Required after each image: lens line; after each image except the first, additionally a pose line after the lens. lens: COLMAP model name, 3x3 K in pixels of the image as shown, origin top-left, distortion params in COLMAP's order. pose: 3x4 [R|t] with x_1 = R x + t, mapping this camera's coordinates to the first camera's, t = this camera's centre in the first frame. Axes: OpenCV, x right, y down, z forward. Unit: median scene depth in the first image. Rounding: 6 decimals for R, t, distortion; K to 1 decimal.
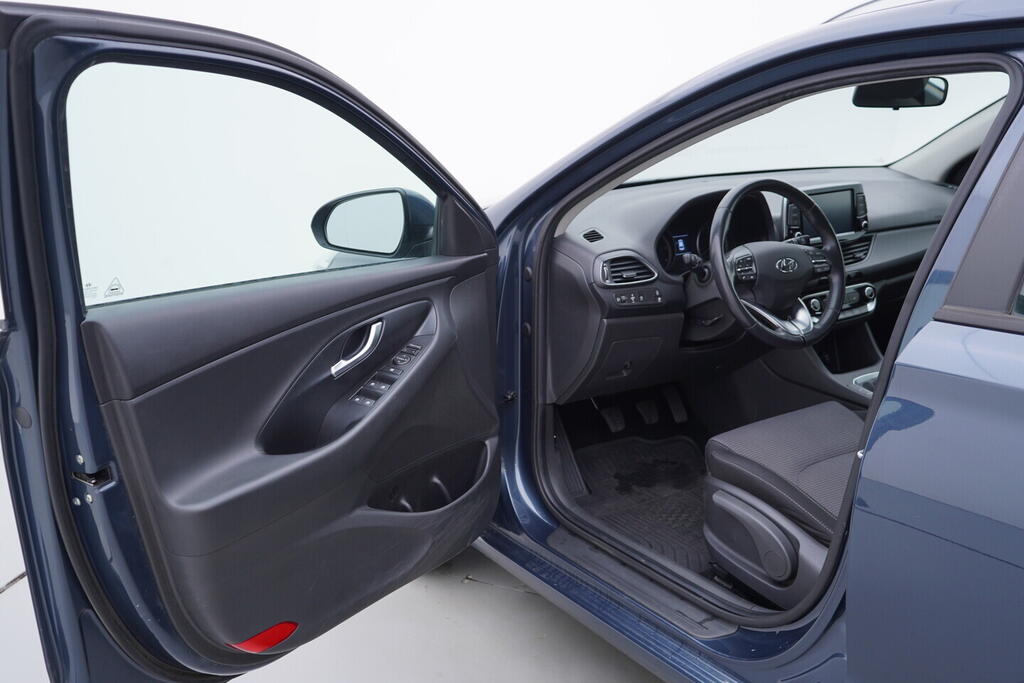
lens RADIAL K [[1098.2, 0, 512.0], [0, 1098.2, 341.5], [0, 0, 1]] dist [0.019195, -0.000966]
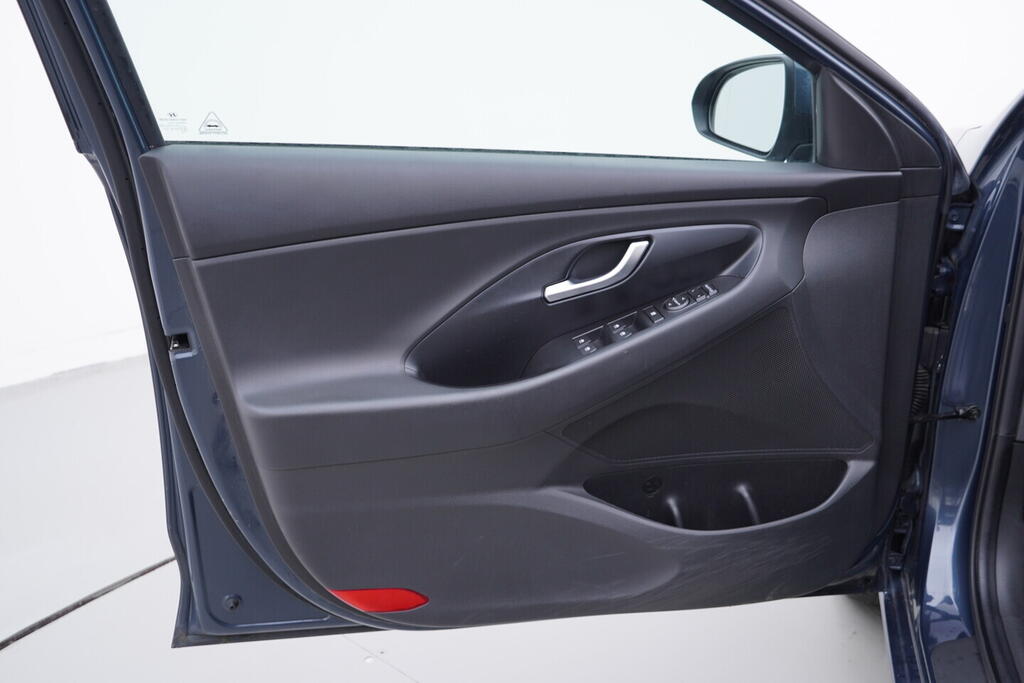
lens RADIAL K [[1060.7, 0, 512.0], [0, 1060.7, 341.5], [0, 0, 1]] dist [0.008351, -0.014192]
pose [[0.680634, 0.235496, -0.693743, 0.257508], [-0.186451, 0.971430, 0.146830, -0.033208], [0.708501, 0.029411, 0.705097, 0.406448]]
